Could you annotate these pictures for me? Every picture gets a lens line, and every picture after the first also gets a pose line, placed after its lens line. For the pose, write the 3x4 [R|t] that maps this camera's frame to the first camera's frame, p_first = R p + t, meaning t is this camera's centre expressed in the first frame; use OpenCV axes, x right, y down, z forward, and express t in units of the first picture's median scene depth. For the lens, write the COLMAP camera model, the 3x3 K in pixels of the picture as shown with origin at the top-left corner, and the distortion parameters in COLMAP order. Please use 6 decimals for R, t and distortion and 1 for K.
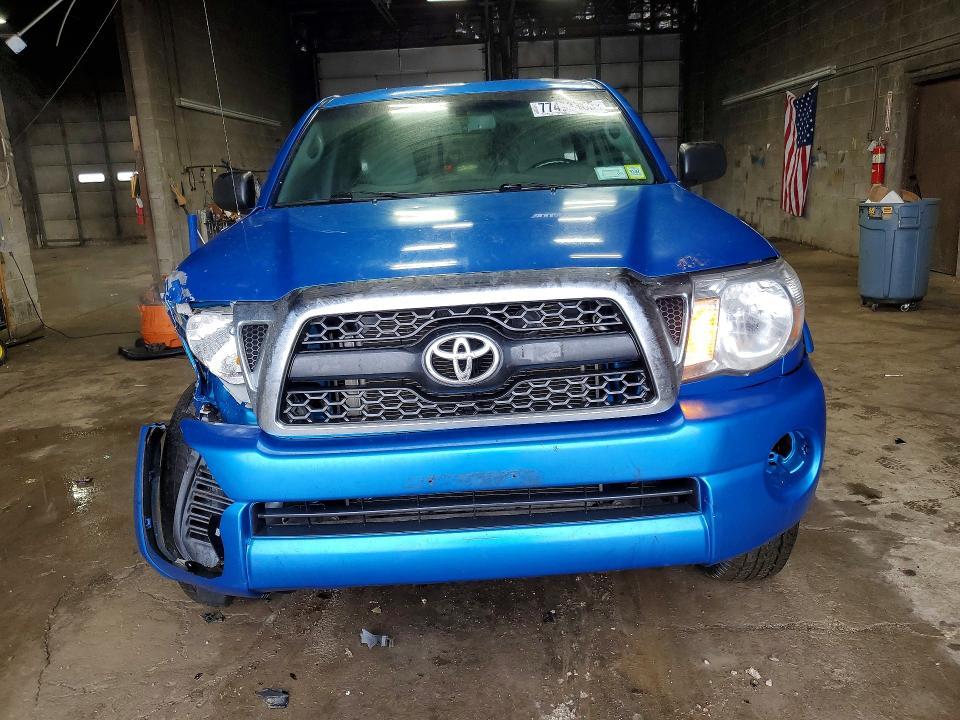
lens RADIAL K [[747.9, 0, 479.0], [0, 747.9, 360.4], [0, 0, 1]] dist [0.002324, 0.017583]
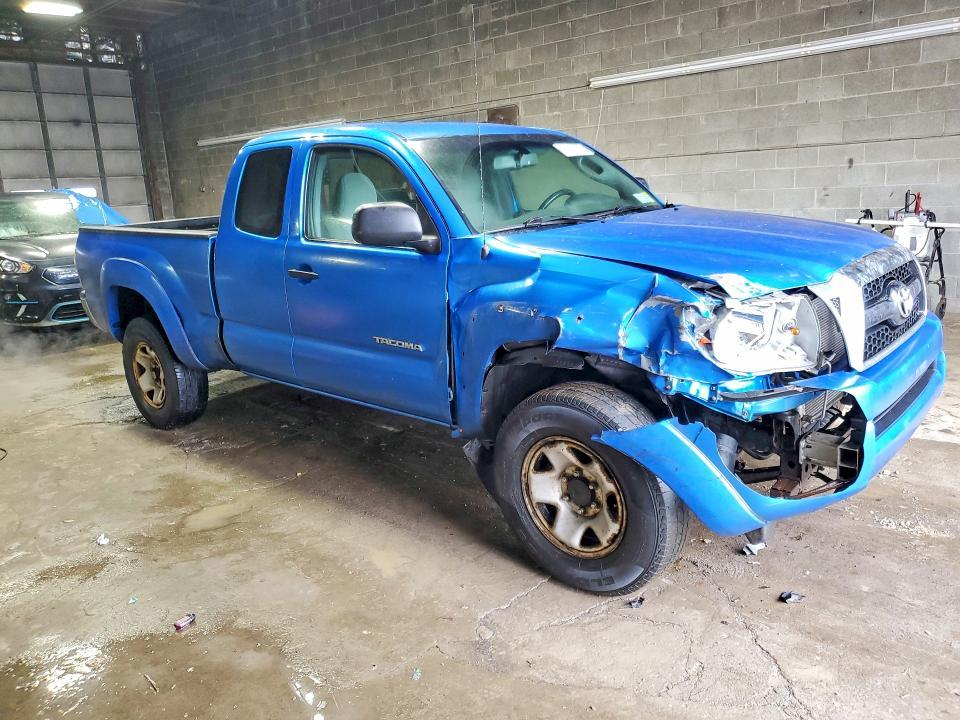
lens RADIAL K [[747.9, 0, 471.2], [0, 747.9, 357.2], [0, 0, 1]] dist [0.002324, 0.017583]
pose [[0.658315, -0.164222, 0.734611, -0.247060], [0.203392, 0.978418, 0.036457, -0.019558], [-0.724744, 0.125414, 0.677509, 0.074992]]
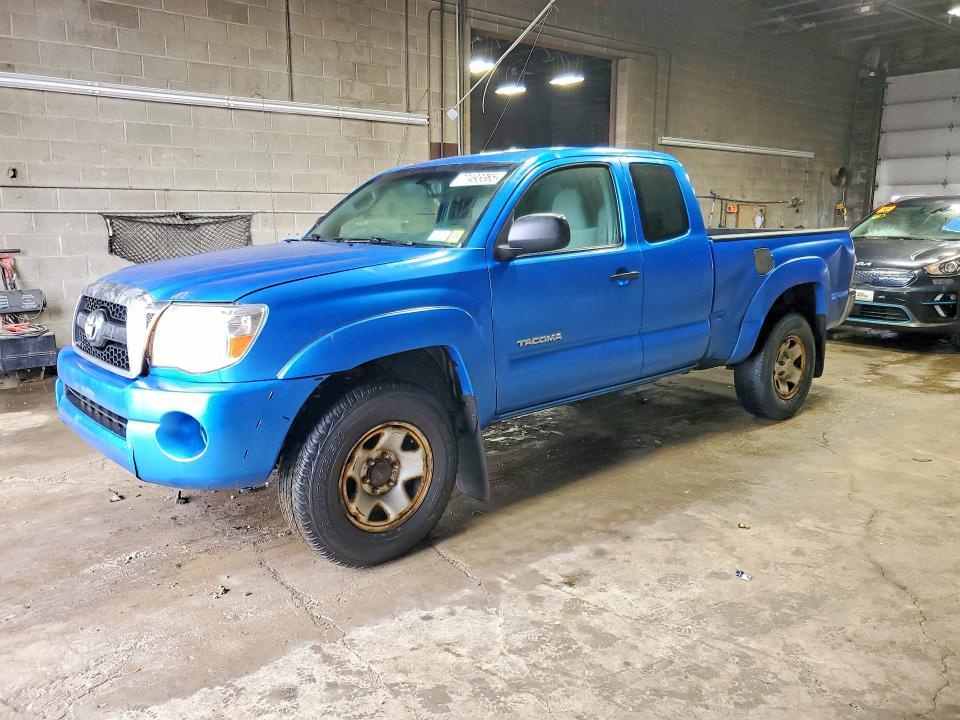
lens RADIAL K [[747.9, 0, 472.5], [0, 747.9, 360.5], [0, 0, 1]] dist [0.002324, 0.017583]
pose [[0.659795, 0.196186, -0.725384, 0.263448], [-0.213821, 0.974429, 0.069055, -0.034413], [0.720382, 0.109540, 0.684872, 0.050257]]
